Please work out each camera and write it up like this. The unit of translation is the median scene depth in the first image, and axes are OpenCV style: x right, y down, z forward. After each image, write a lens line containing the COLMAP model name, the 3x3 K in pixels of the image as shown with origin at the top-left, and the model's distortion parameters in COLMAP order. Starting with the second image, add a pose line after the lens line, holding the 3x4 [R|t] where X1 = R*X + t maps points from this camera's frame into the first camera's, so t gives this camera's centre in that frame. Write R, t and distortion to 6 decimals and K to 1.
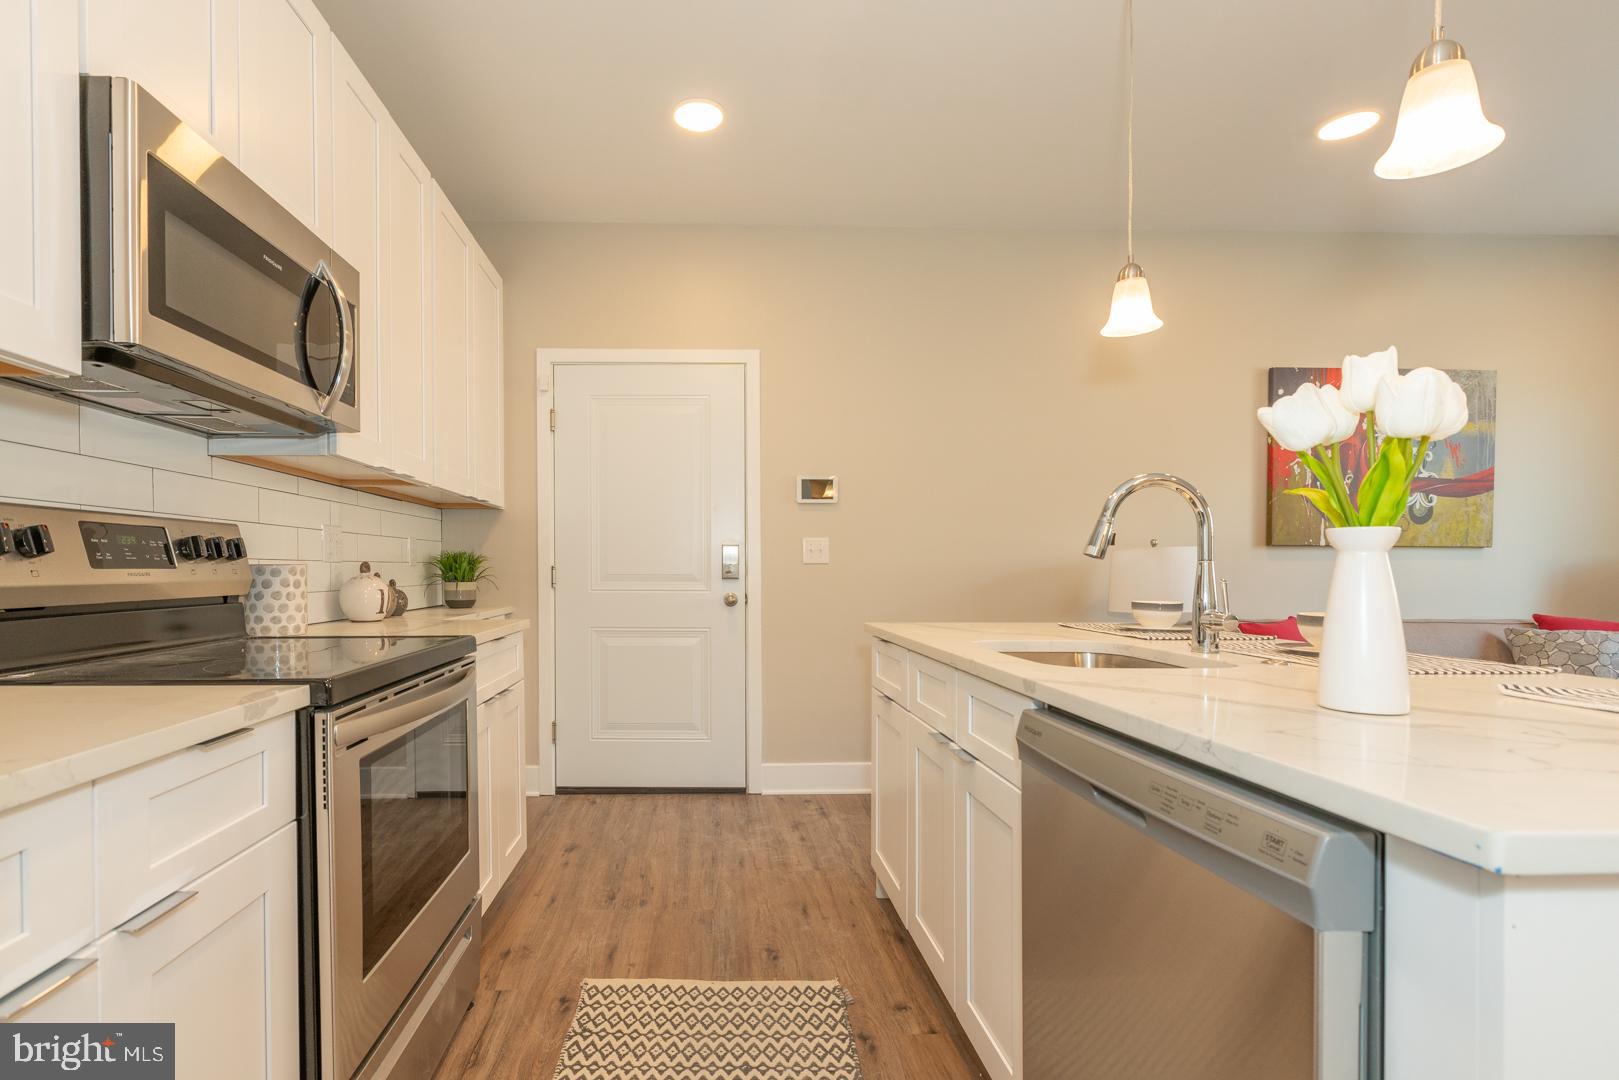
lens RADIAL K [[771.1, 0, 712.6], [0, 771.1, 576.3], [0, 0, 1]] dist [0.001559, 0.000059]
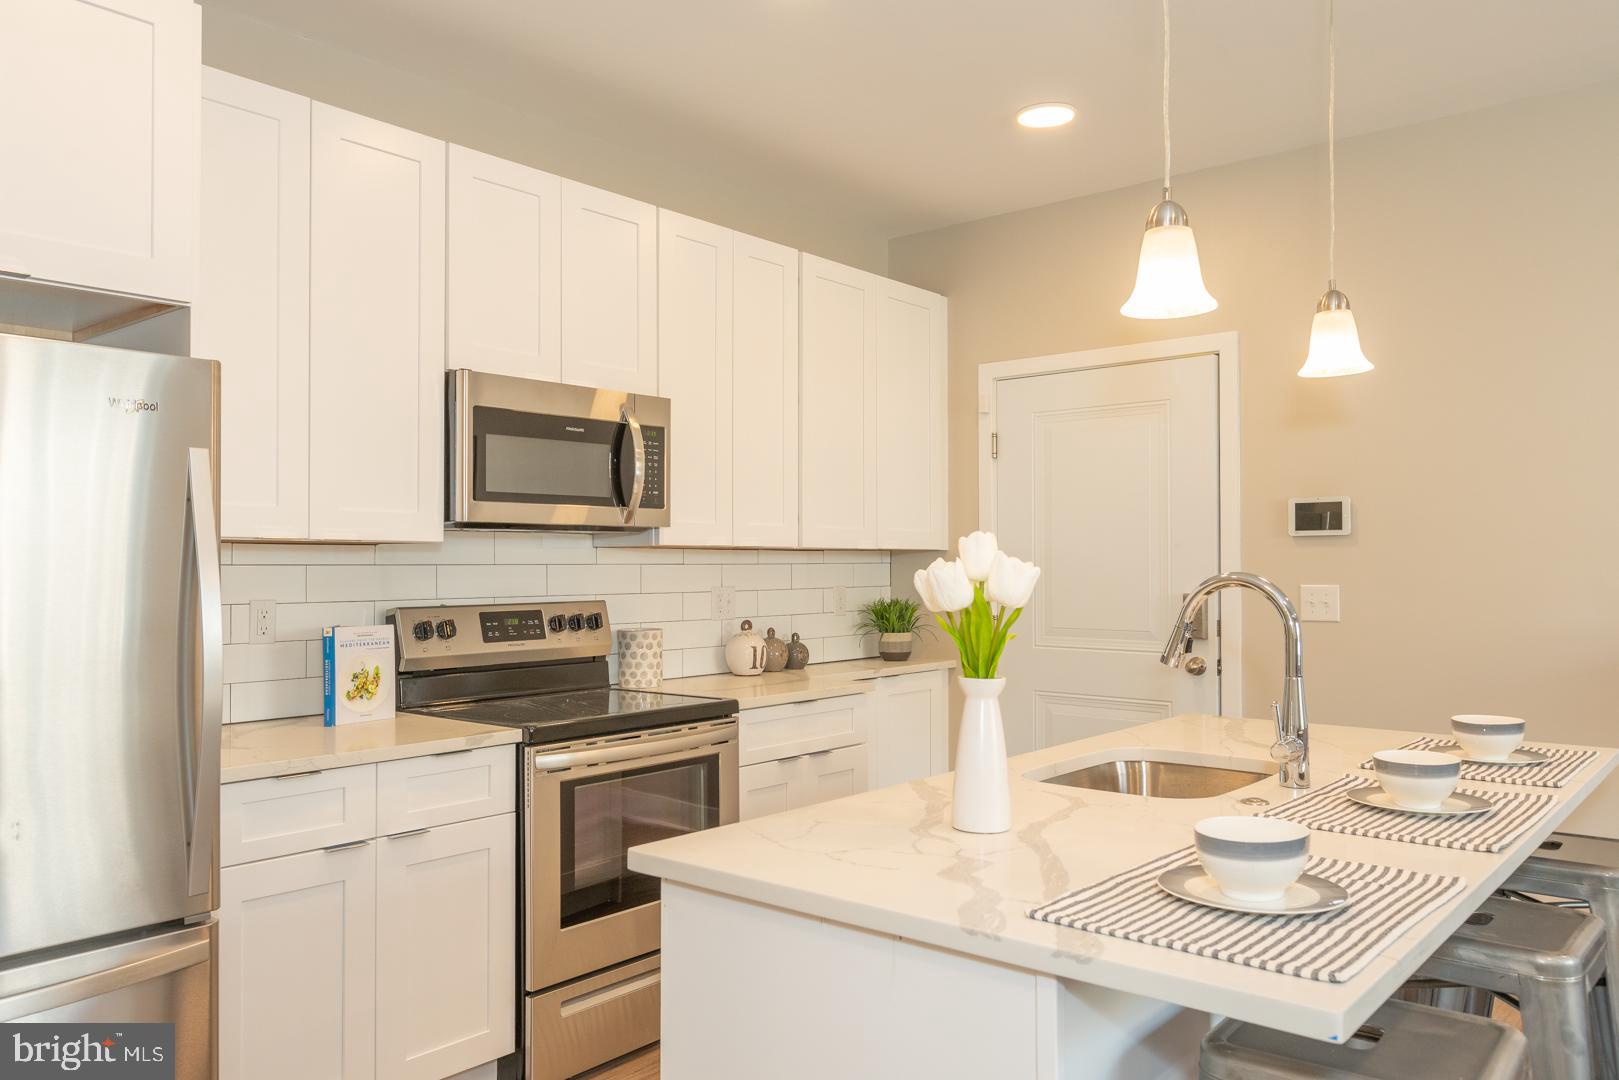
lens RADIAL K [[1212.6, 0, 729.5], [0, 1212.6, 540.8], [0, 0, 1]] dist [0.002445, -0.000194]
pose [[0.725380, -0.018244, -0.688107, 0.908004], [0.000473, 0.999662, -0.026005, -0.110337], [0.688349, 0.018538, 0.725143, -0.324697]]
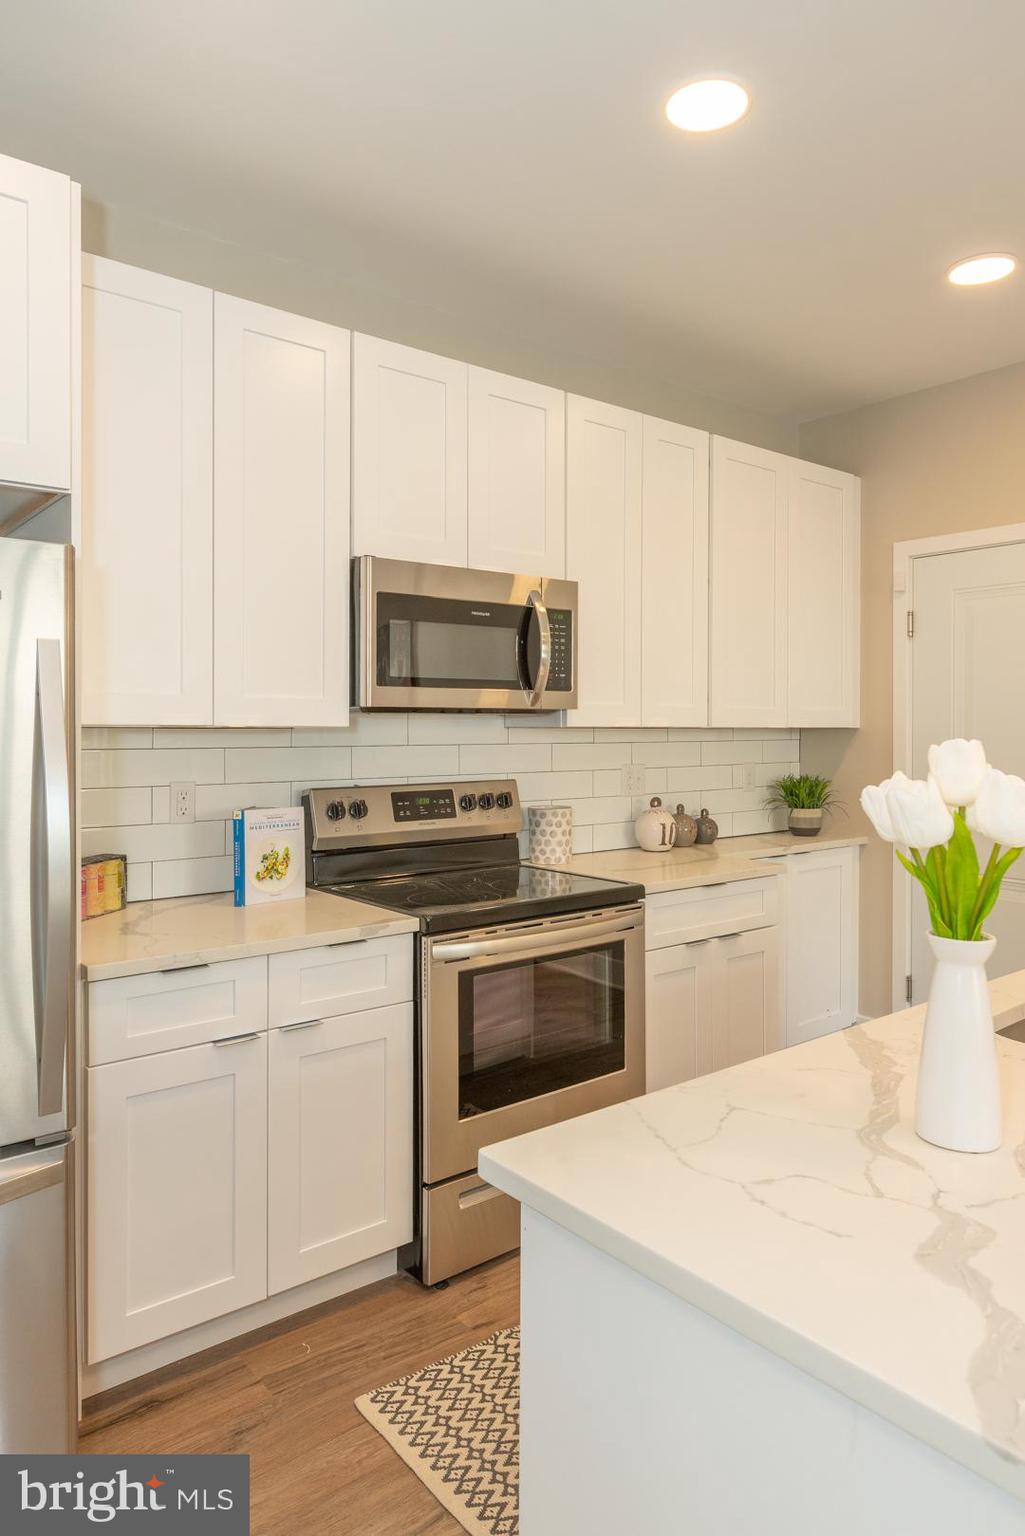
lens RADIAL K [[985.6, 0, 470.9], [0, 985.6, 726.1], [0, 0, 1]] dist [0.002869, -0.000016]
pose [[0.590393, -0.003399, -0.807109, 0.696968], [-0.003232, 0.999973, -0.006575, -0.143281], [0.807109, 0.006490, 0.590366, -0.072497]]
